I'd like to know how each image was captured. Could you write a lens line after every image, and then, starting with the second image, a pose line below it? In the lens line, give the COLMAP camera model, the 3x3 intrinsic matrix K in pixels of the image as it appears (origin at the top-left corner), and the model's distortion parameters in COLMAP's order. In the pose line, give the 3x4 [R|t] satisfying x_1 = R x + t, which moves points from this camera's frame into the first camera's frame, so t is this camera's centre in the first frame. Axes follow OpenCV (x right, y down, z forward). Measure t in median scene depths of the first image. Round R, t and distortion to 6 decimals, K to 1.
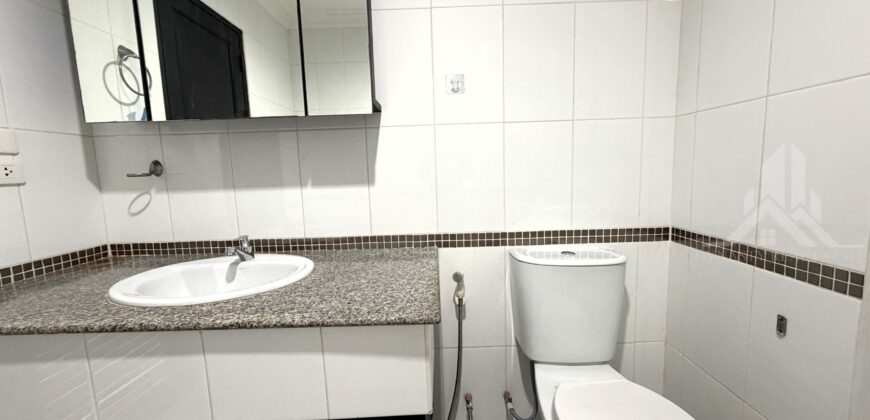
lens RADIAL K [[346.6, 0, 432.3], [0, 346.6, 210.5], [0, 0, 1]] dist [-0.000248, 0.000118]
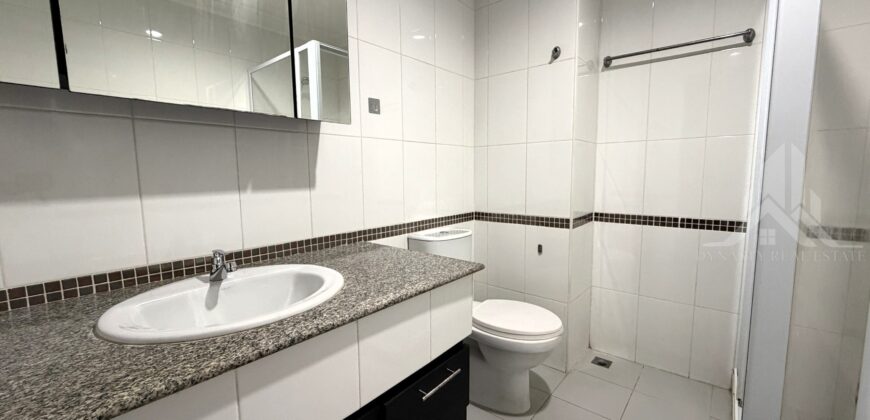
lens RADIAL K [[346.6, 0, 432.3], [0, 346.6, 210.5], [0, 0, 1]] dist [-0.000248, 0.000118]
pose [[0.642251, -0.057645, 0.764324, -0.798084], [0.082299, 0.996590, 0.006007, 0.015721], [-0.762063, 0.059045, 0.644805, 0.073244]]
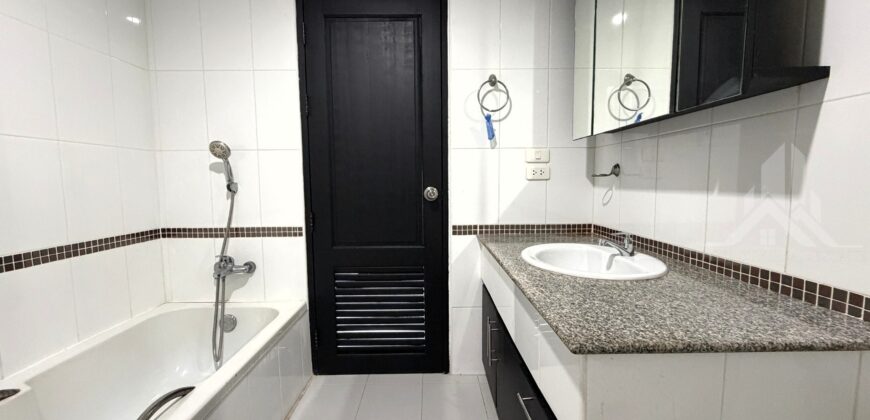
lens RADIAL K [[346.6, 0, 432.3], [0, 346.6, 210.5], [0, 0, 1]] dist [-0.000248, 0.000118]
pose [[0.011424, 0.117345, -0.993025, 0.491248], [-0.109828, 0.987229, 0.115397, -0.052276], [0.993885, 0.107744, 0.024166, 0.347303]]
